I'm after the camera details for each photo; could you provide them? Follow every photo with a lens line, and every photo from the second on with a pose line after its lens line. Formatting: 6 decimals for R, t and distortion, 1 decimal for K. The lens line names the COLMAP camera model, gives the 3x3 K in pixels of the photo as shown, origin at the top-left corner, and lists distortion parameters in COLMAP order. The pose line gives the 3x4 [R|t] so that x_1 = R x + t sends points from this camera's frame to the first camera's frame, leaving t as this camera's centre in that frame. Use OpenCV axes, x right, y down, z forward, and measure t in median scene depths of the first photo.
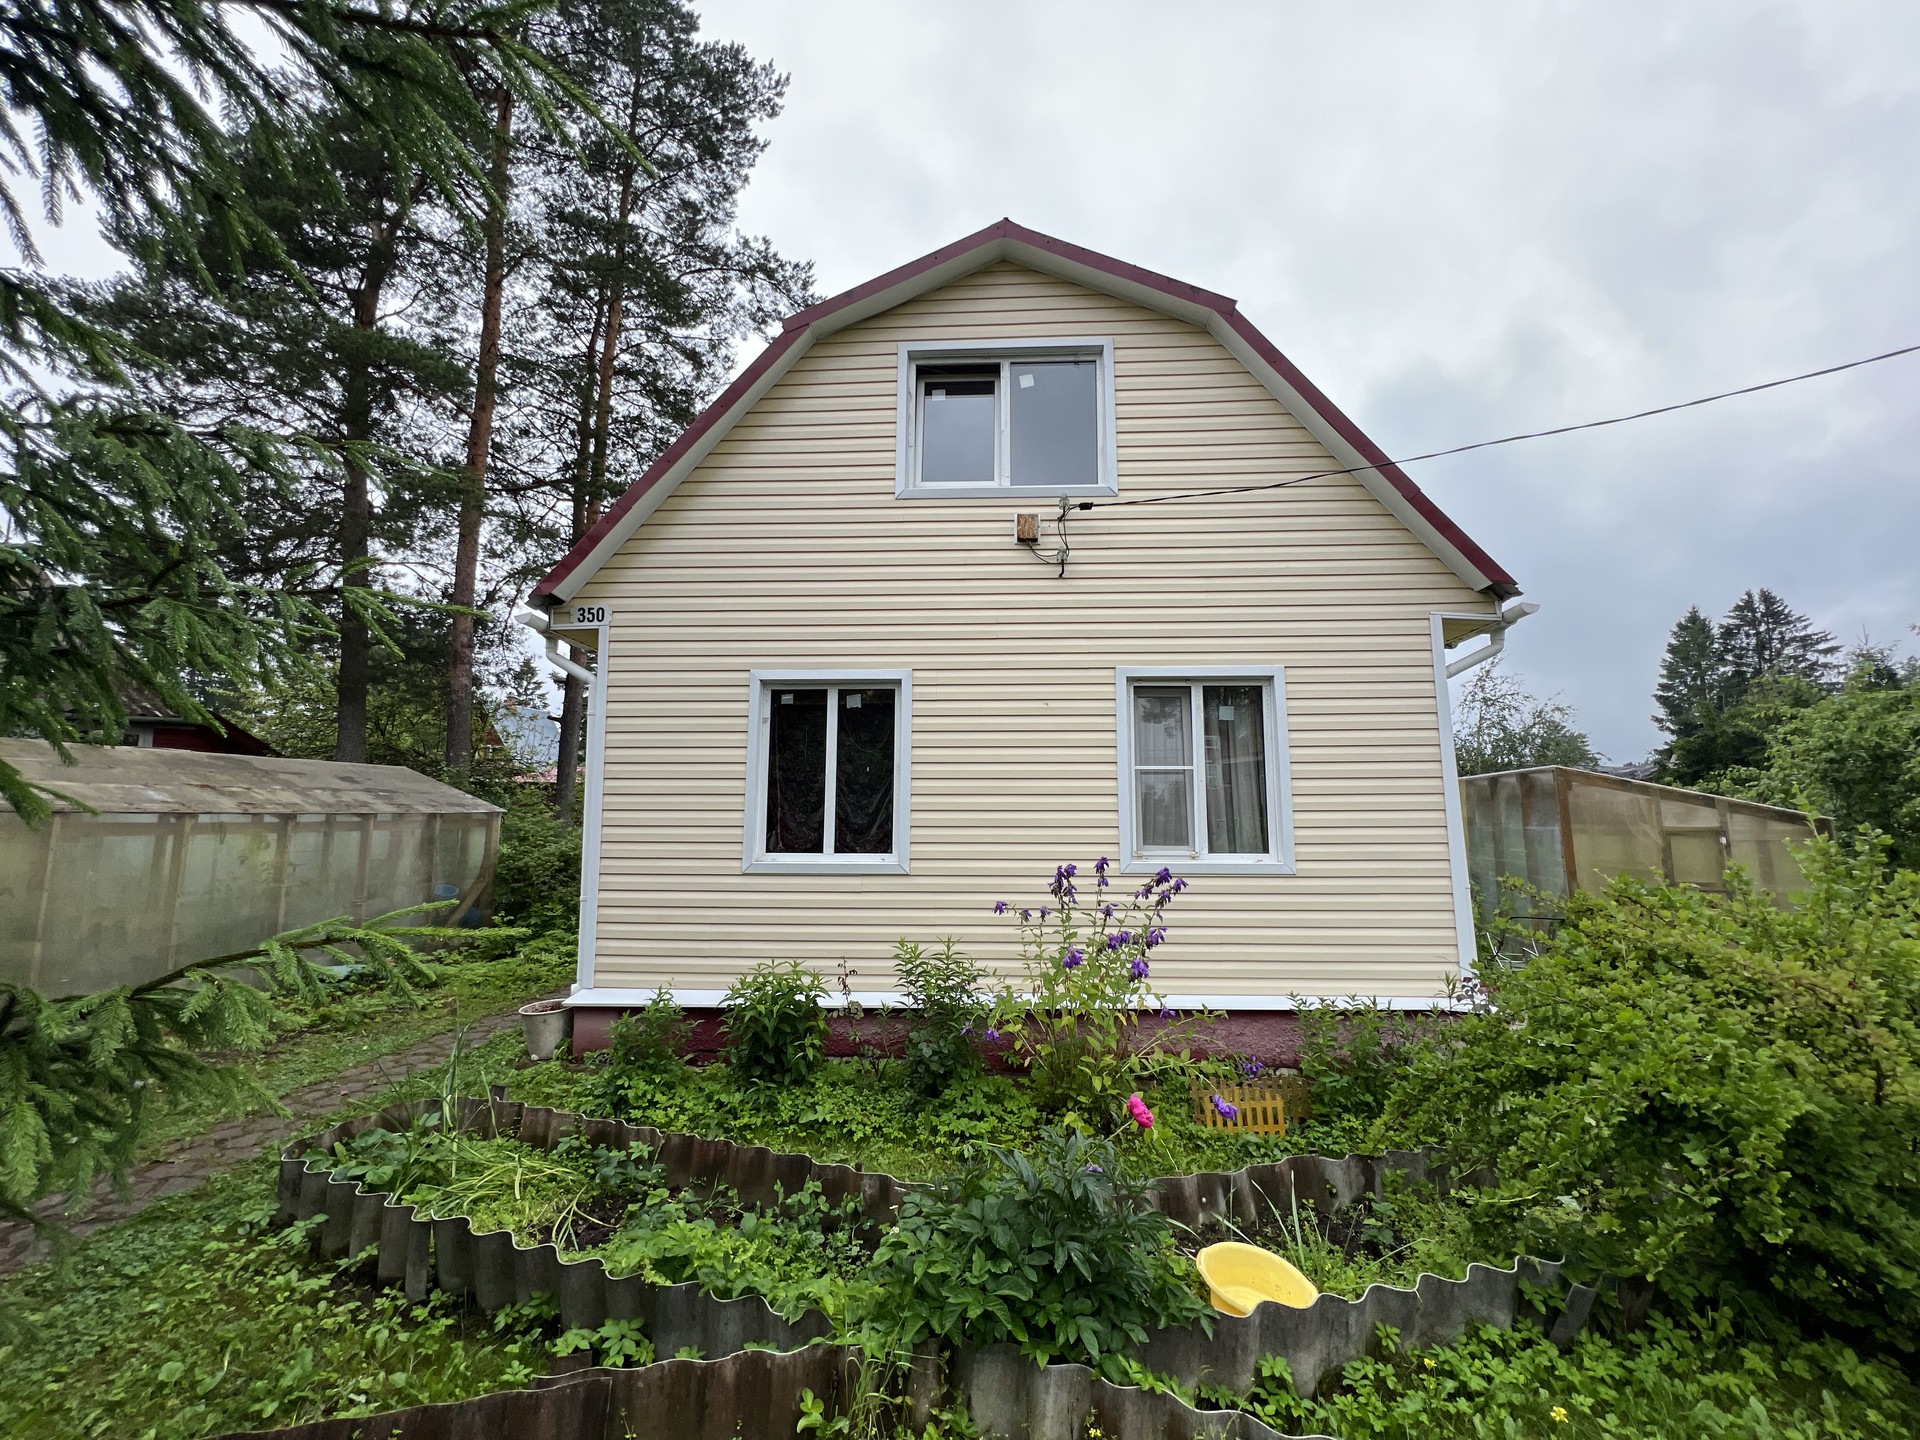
lens RADIAL K [[767.2, 0, 965.8], [0, 767.2, 722.1], [0, 0, 1]] dist [-0.001677, 0.001081]
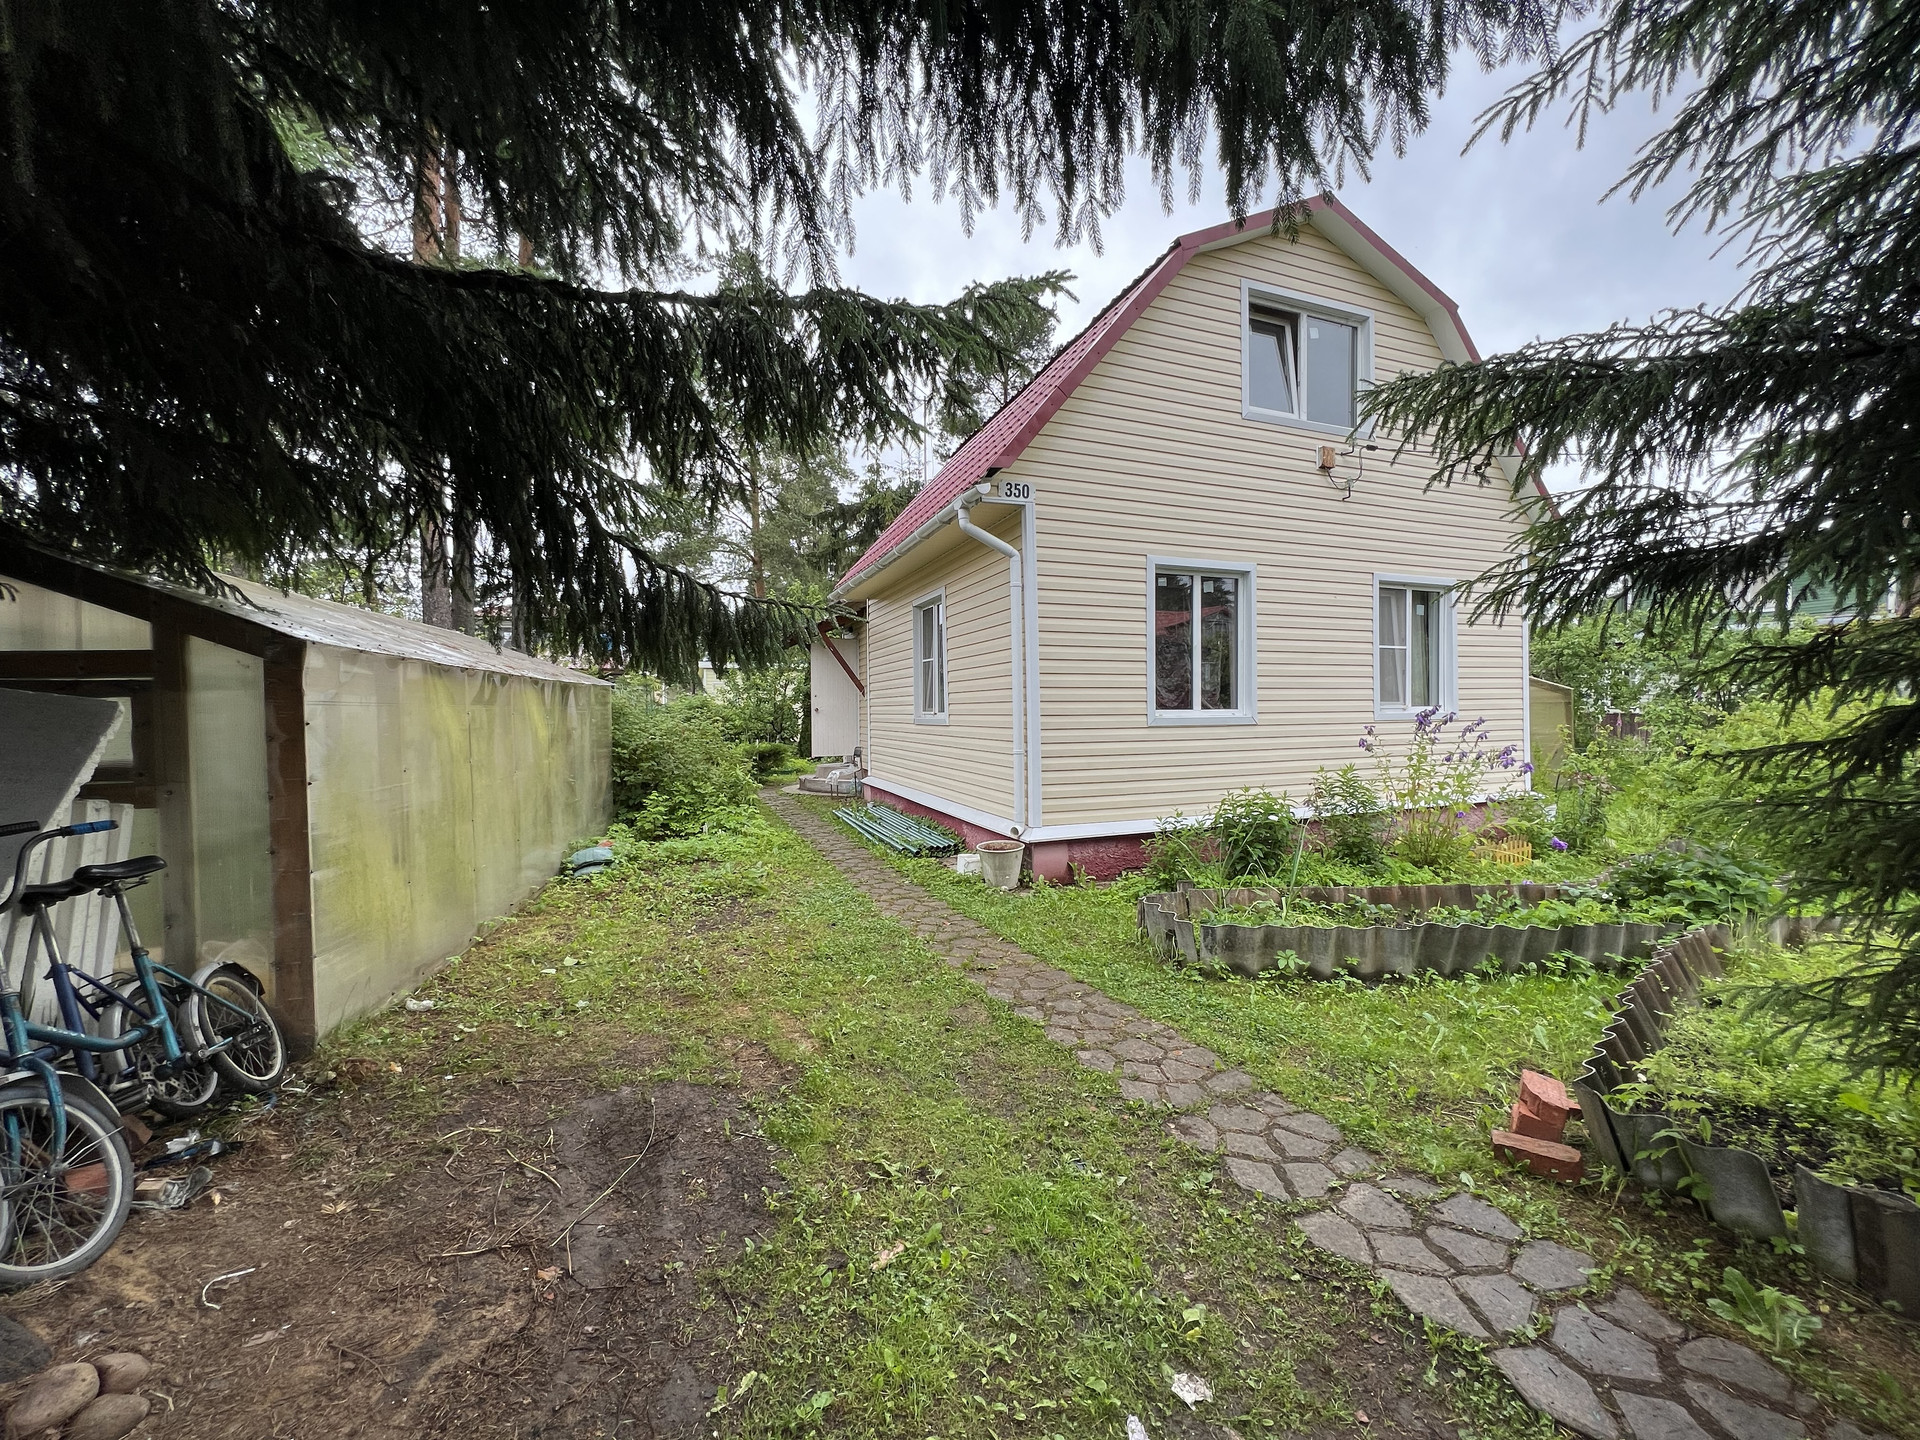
lens RADIAL K [[767.2, 0, 962.2], [0, 767.2, 723.0], [0, 0, 1]] dist [-0.001677, 0.001081]
pose [[0.911943, -0.016600, 0.409982, -1.011070], [-0.040049, 0.990809, 0.129201, 0.045683], [-0.408358, -0.134244, 0.902896, 0.026721]]
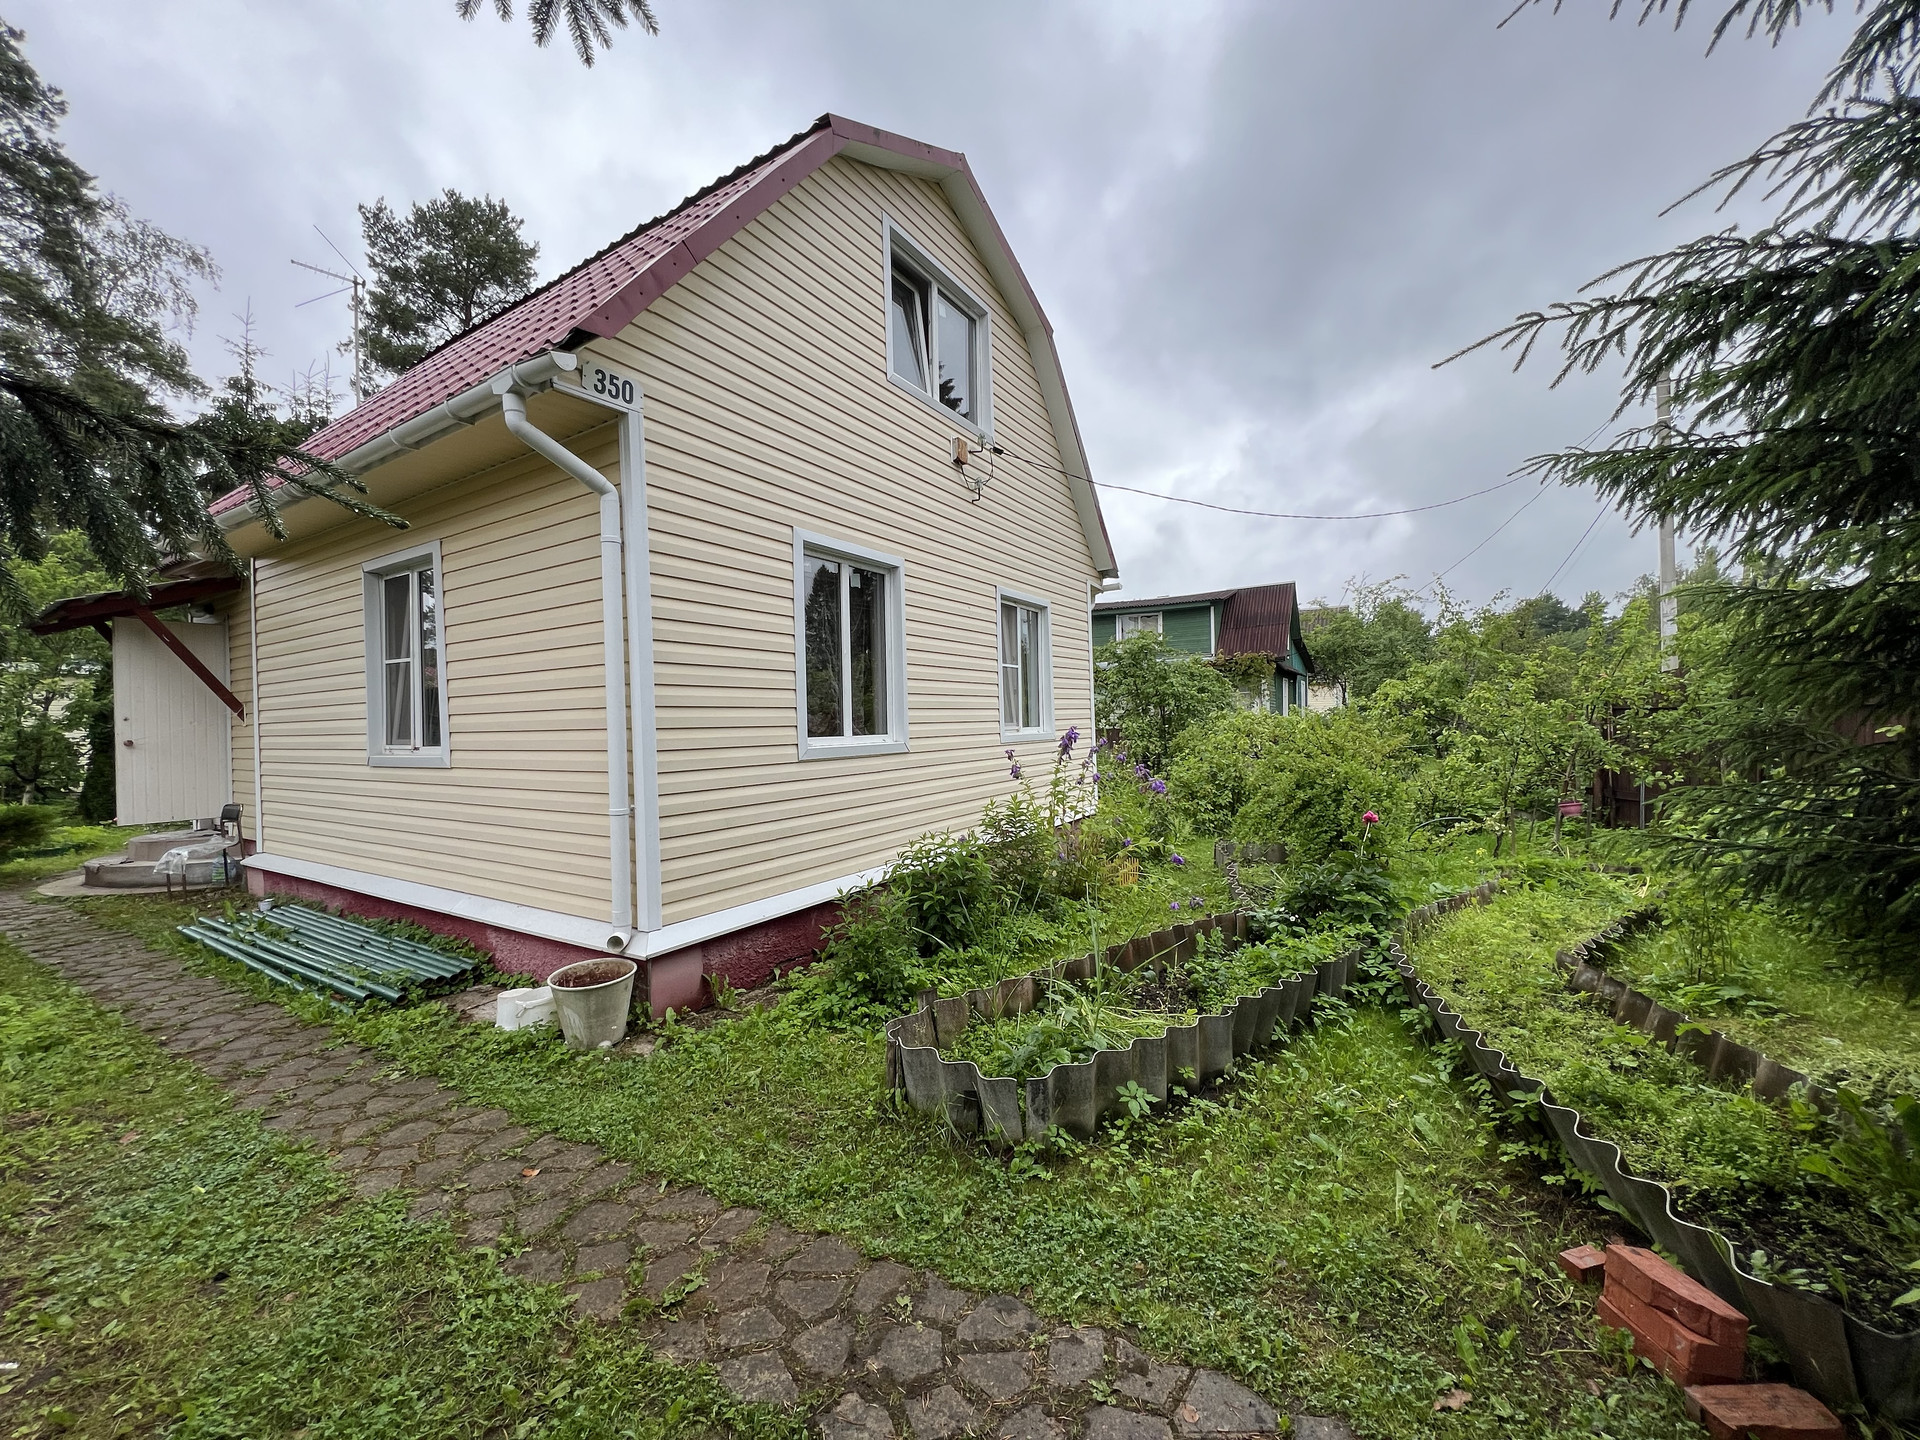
lens RADIAL K [[767.2, 0, 962.5], [0, 767.2, 724.5], [0, 0, 1]] dist [-0.001677, 0.001081]
pose [[0.480659, -0.015783, 0.876766, -0.933645], [-0.086401, 0.994121, 0.065262, 0.078764], [-0.872641, -0.107122, 0.476469, 0.402979]]
